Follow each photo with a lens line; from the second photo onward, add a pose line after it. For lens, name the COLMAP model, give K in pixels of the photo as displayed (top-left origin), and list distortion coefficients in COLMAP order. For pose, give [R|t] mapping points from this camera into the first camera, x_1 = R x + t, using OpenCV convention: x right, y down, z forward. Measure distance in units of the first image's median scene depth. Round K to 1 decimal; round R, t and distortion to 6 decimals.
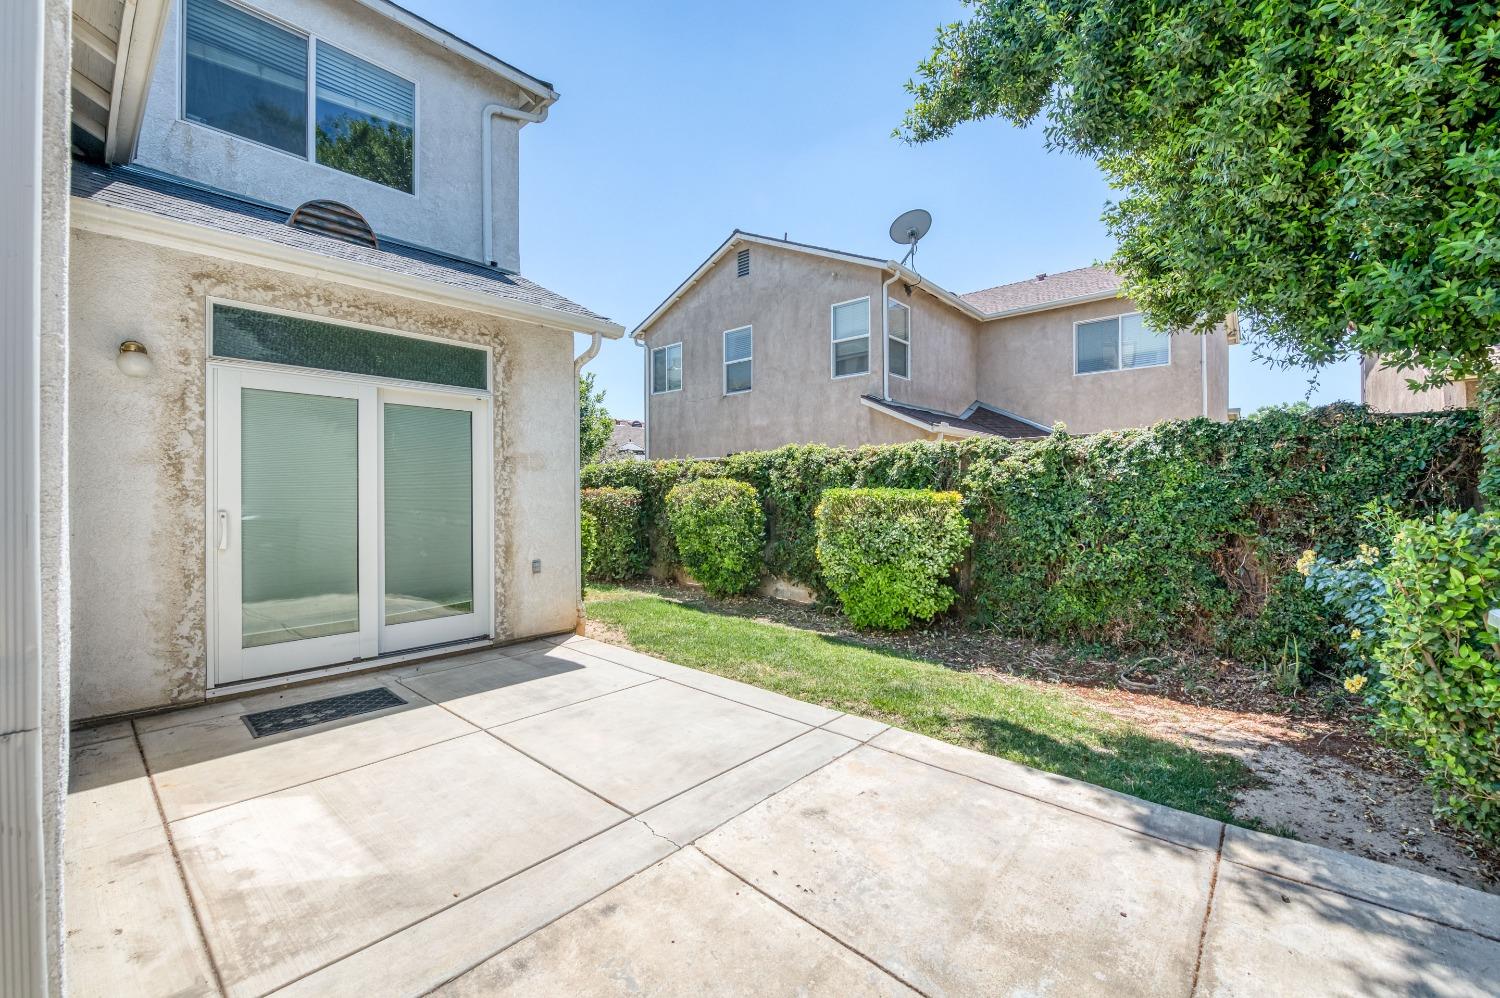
lens RADIAL K [[627.9, 0, 726.5], [0, 627.9, 495.5], [0, 0, 1]] dist [0.008464, -0.004214]
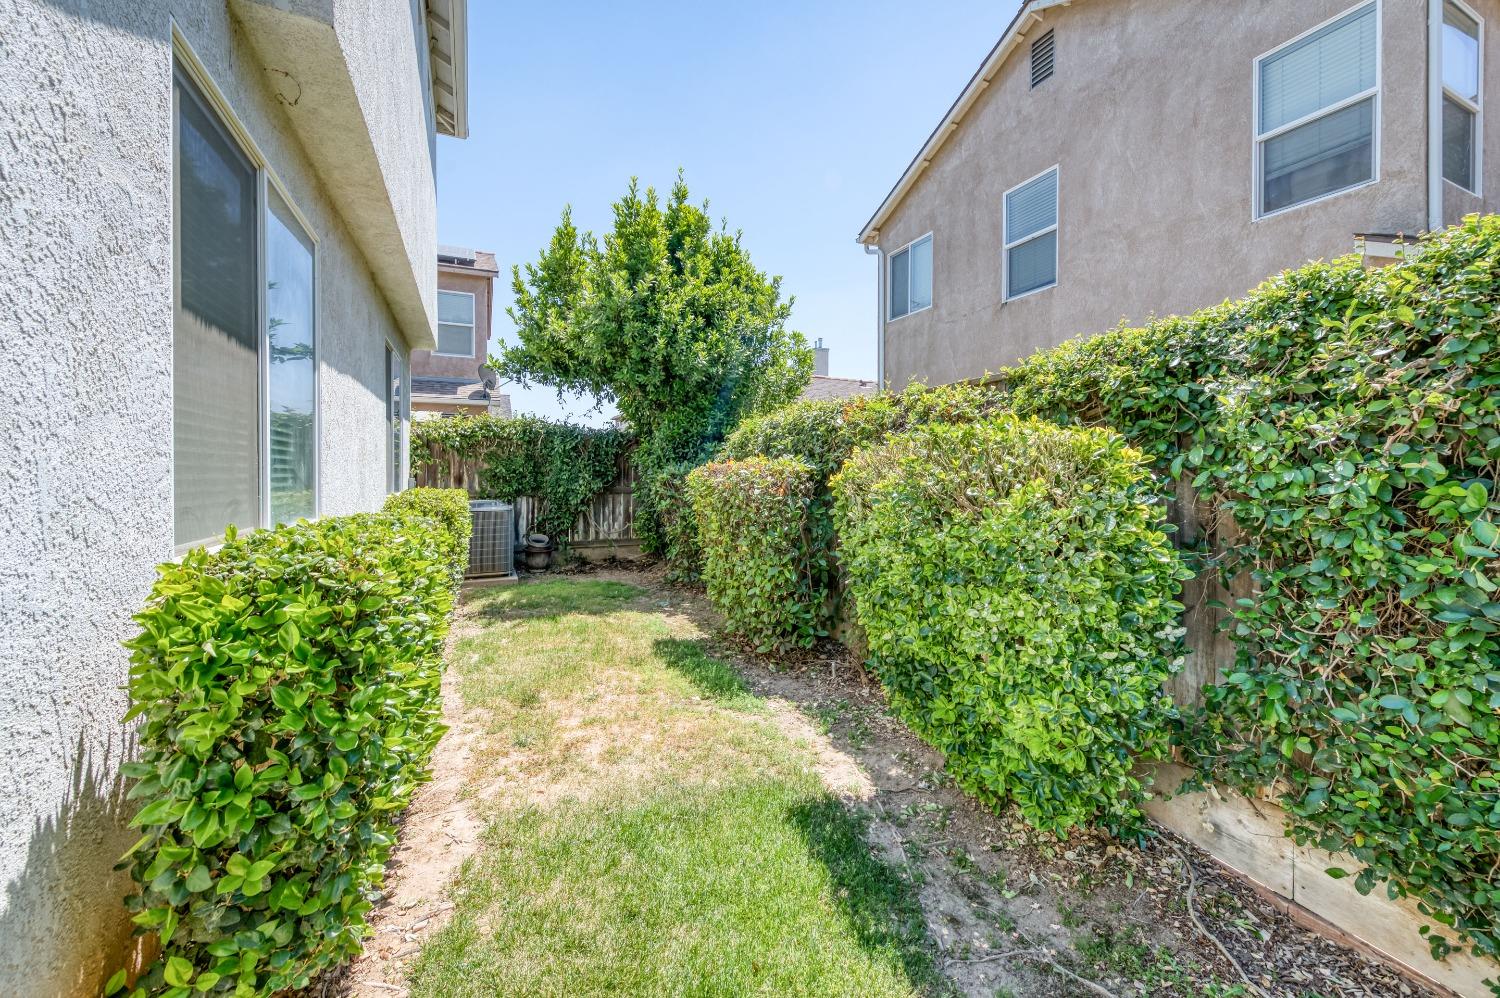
lens RADIAL K [[597.5, 0, 781.1], [0, 597.5, 482.8], [0, 0, 1]] dist [-0.003161, -0.000249]
pose [[0.938383, 0.008098, -0.345503, -0.008307], [-0.001458, 0.999809, 0.019472, -0.002492], [0.345595, -0.017769, 0.938215, 0.742794]]
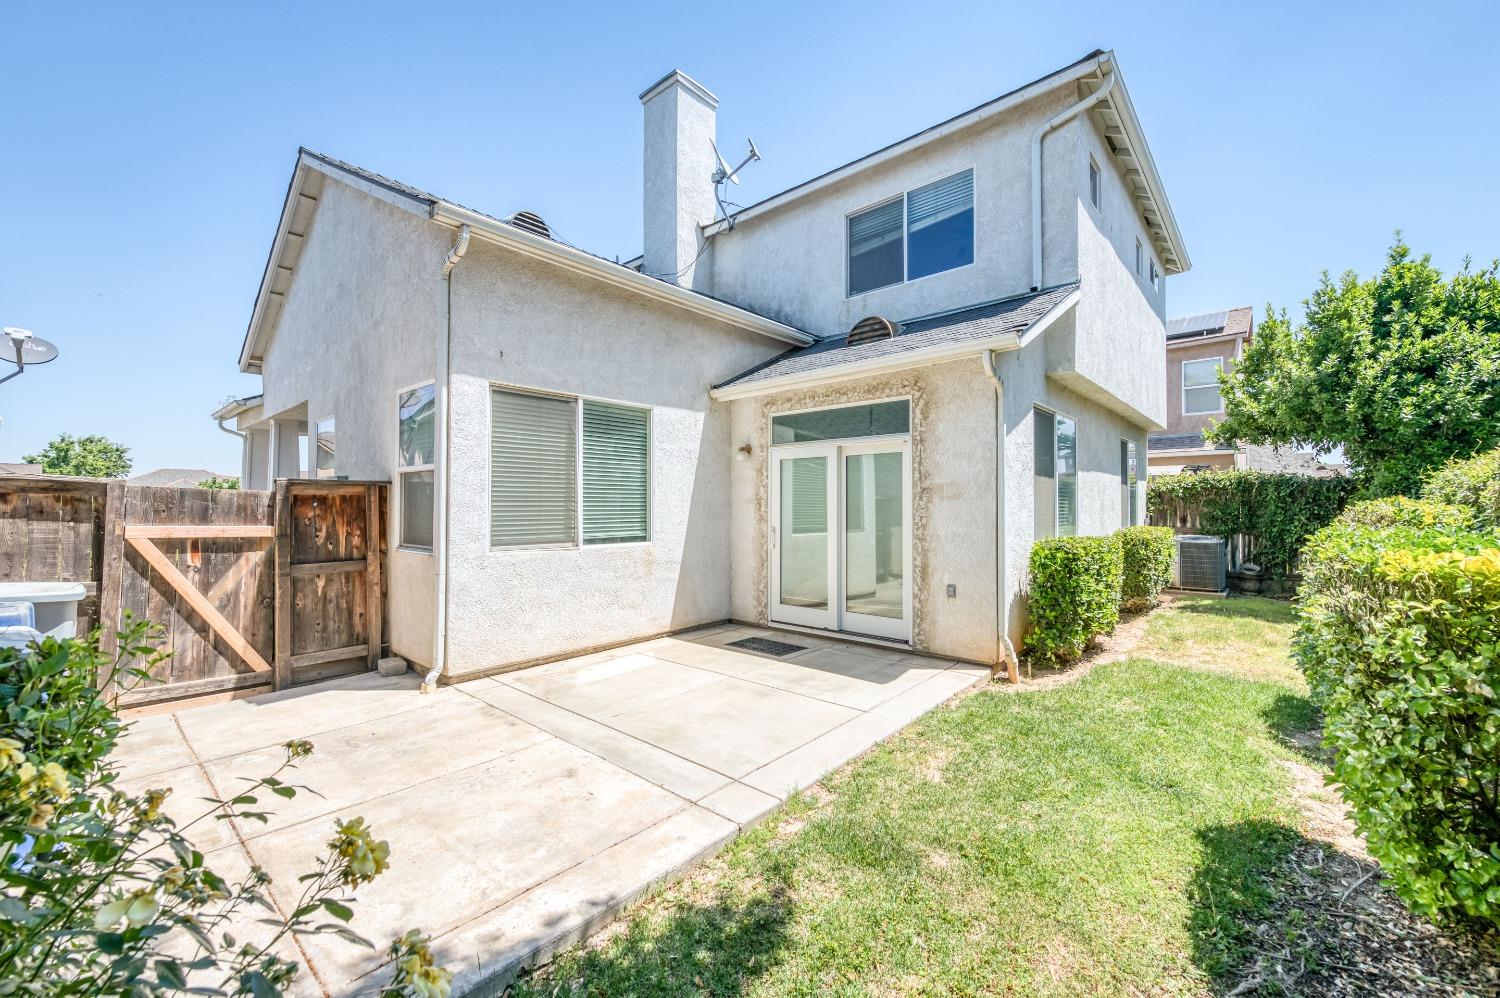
lens RADIAL K [[597.5, 0, 774.4], [0, 597.5, 507.2], [0, 0, 1]] dist [-0.003161, -0.000249]
pose [[0.031634, 0.005587, -0.999484, 0.501016], [-0.000527, 0.999984, 0.005573, -0.023598], [0.999499, 0.000350, 0.031636, 0.492546]]
